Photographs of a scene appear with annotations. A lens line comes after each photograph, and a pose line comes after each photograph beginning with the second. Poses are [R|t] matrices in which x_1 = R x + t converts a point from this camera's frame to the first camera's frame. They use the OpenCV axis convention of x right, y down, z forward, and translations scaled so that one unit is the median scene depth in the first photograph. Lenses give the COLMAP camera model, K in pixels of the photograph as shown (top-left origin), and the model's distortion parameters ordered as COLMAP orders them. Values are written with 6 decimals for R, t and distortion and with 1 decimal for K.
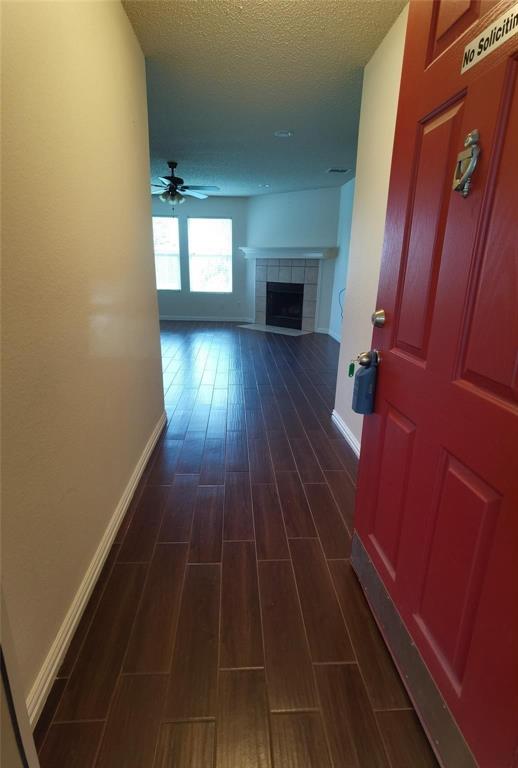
lens RADIAL K [[395.7, 0, 254.6], [0, 395.7, 388.9], [0, 0, 1]] dist [0.004099, 0.001714]
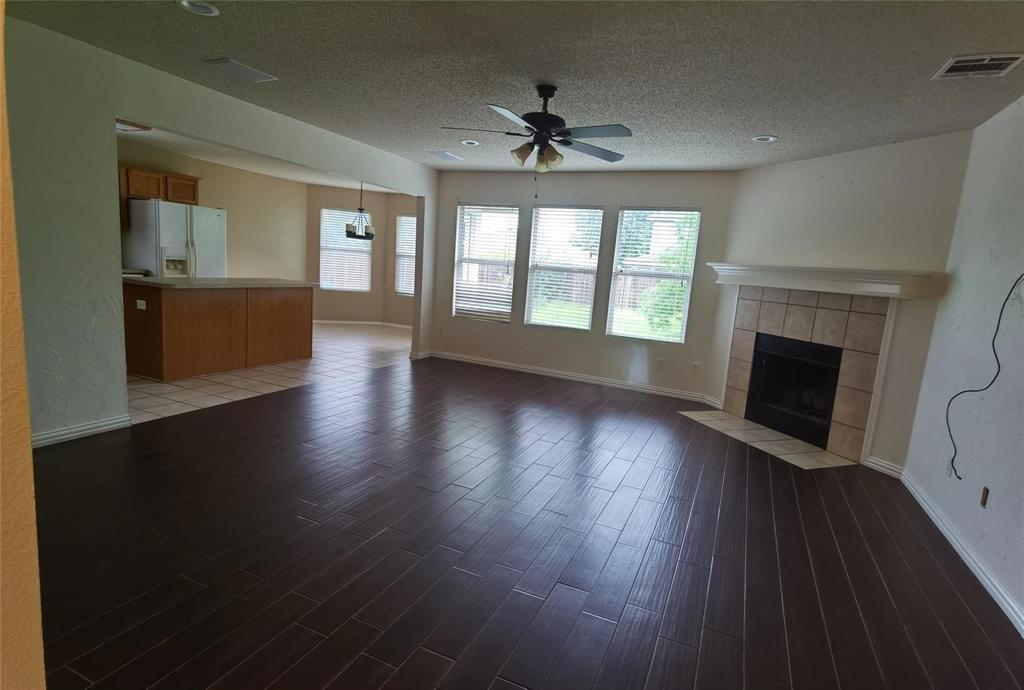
lens RADIAL K [[527.6, 0, 519.3], [0, 527.6, 340.7], [0, 0, 1]] dist [0.004099, 0.001714]
pose [[0.894254, 0.117450, -0.431874, 0.054466], [-0.199152, 0.968581, -0.148961, -0.112800], [0.400810, 0.219217, 0.889548, 0.326992]]
